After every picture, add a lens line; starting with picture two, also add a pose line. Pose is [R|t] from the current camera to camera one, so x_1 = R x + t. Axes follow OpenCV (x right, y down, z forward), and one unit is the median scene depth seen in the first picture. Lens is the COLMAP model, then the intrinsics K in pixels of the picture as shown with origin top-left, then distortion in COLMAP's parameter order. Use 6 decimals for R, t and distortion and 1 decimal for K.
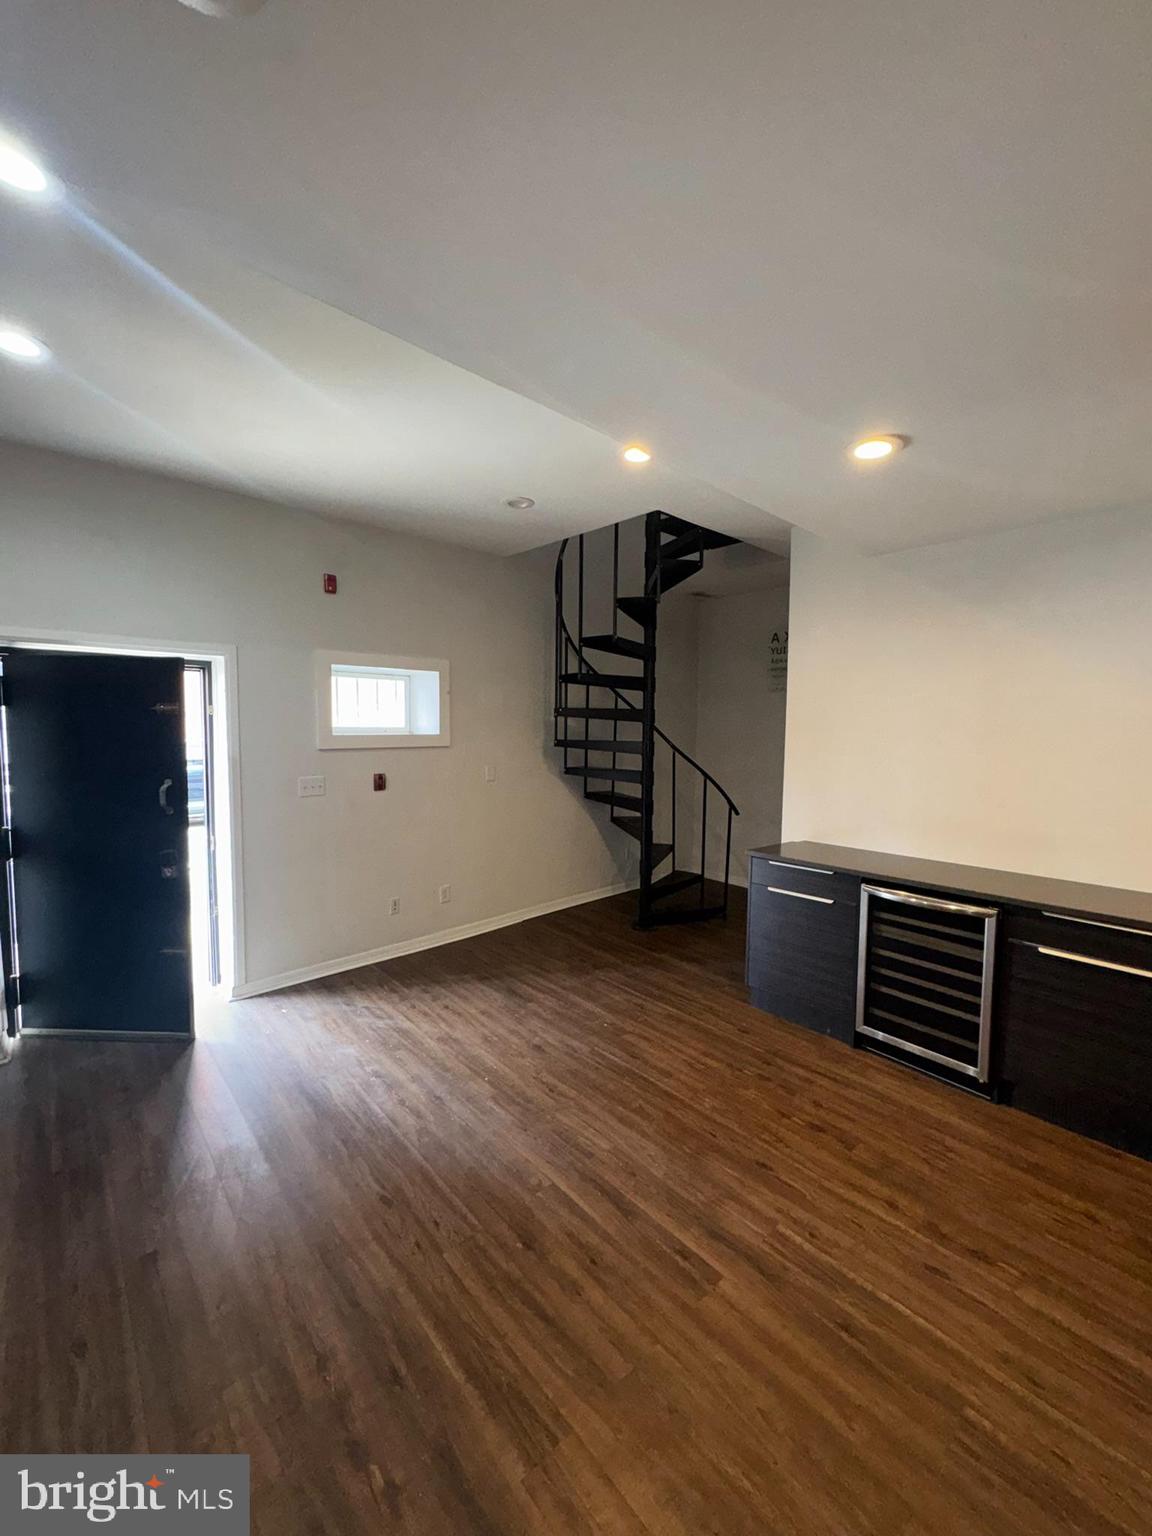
lens RADIAL K [[608.2, 0, 579.9], [0, 608.2, 773.7], [0, 0, 1]] dist [-0.001956, -0.000769]
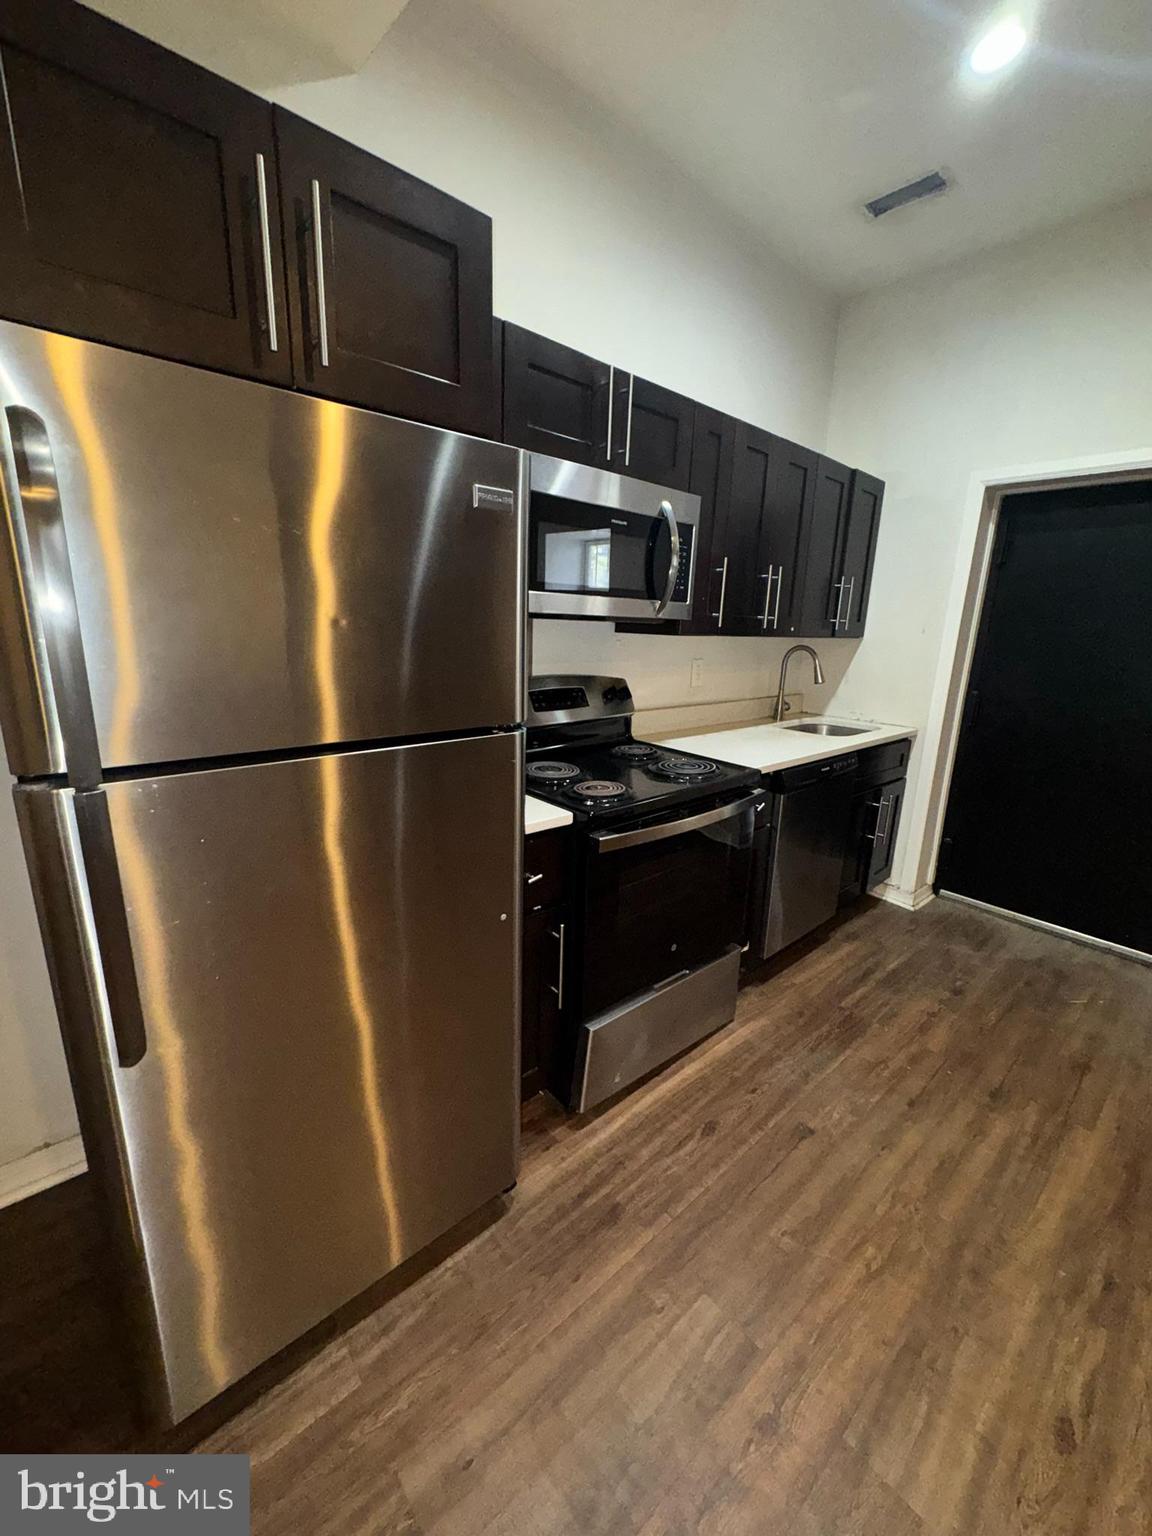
lens RADIAL K [[608.2, 0, 576.4], [0, 608.2, 767.7], [0, 0, 1]] dist [-0.001956, -0.000769]
pose [[-0.011414, 0.224939, -0.974306, 0.052512], [-0.116410, 0.967445, 0.224719, 0.078724], [0.993136, 0.115984, 0.015142, 0.452841]]
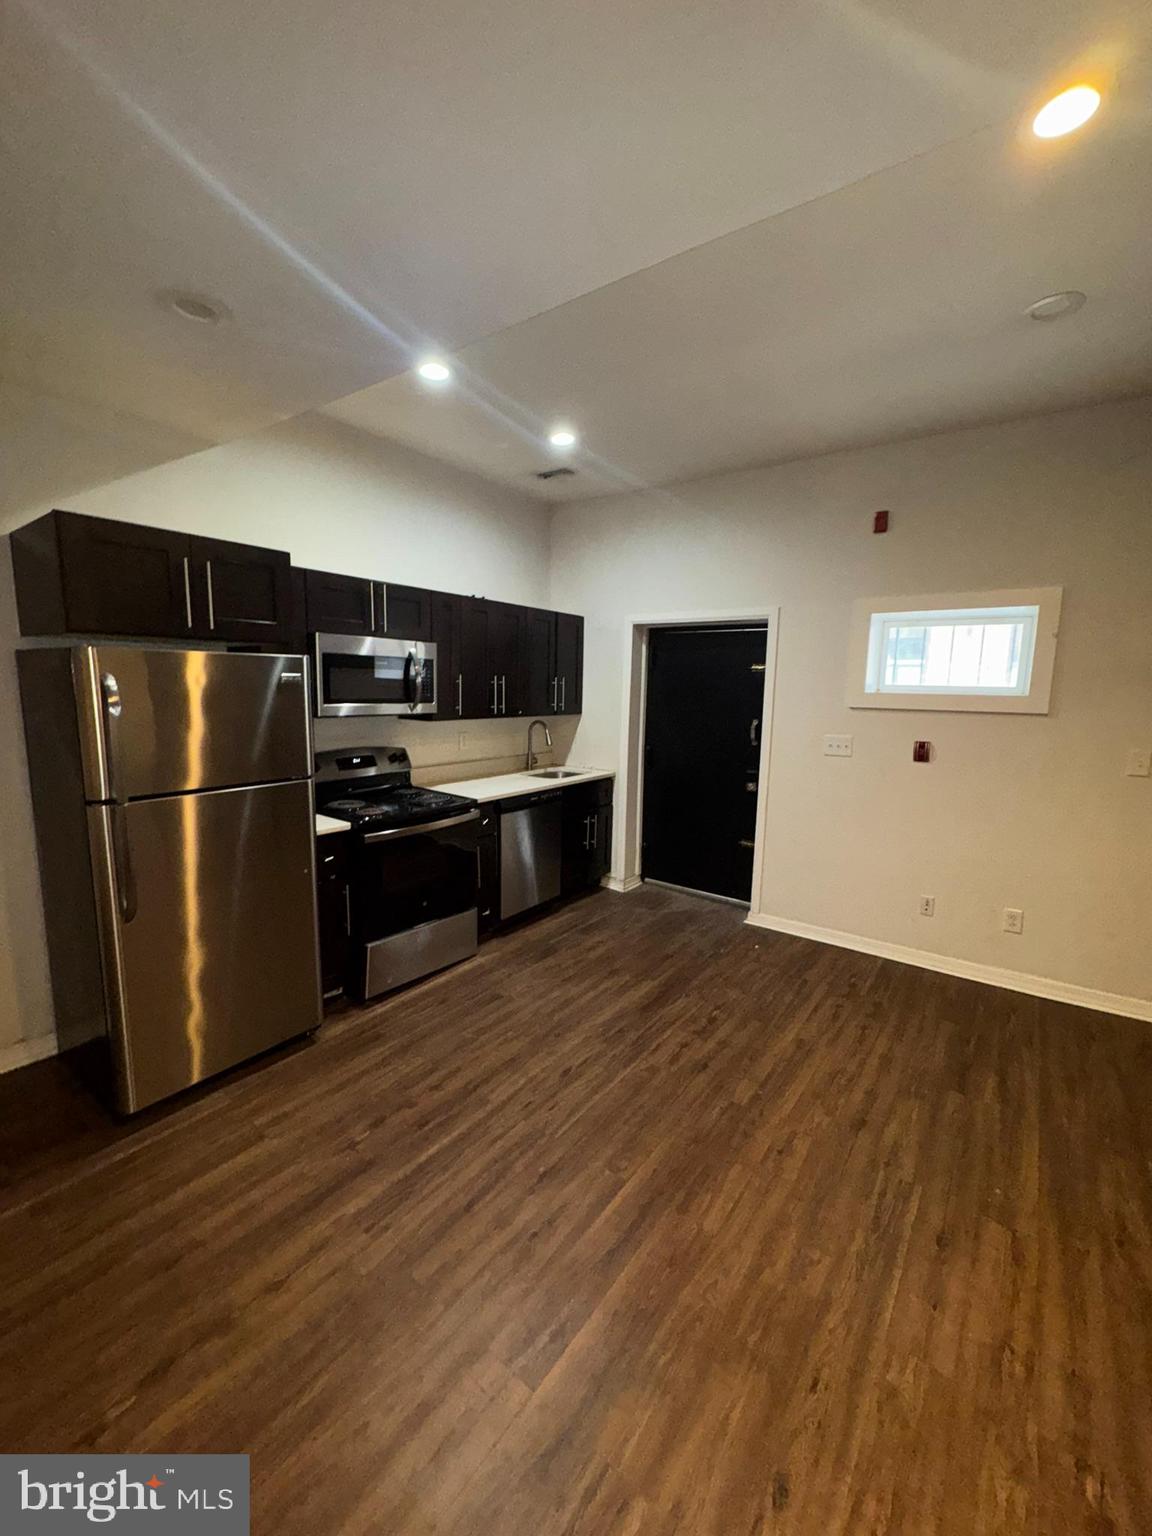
lens RADIAL K [[608.2, 0, 577.3], [0, 608.2, 772.4], [0, 0, 1]] dist [-0.001956, -0.000769]
pose [[0.193874, 0.136102, -0.971539, 0.667956], [-0.101697, 0.987782, 0.118084, -0.014964], [0.975741, 0.075909, 0.205347, 0.645516]]
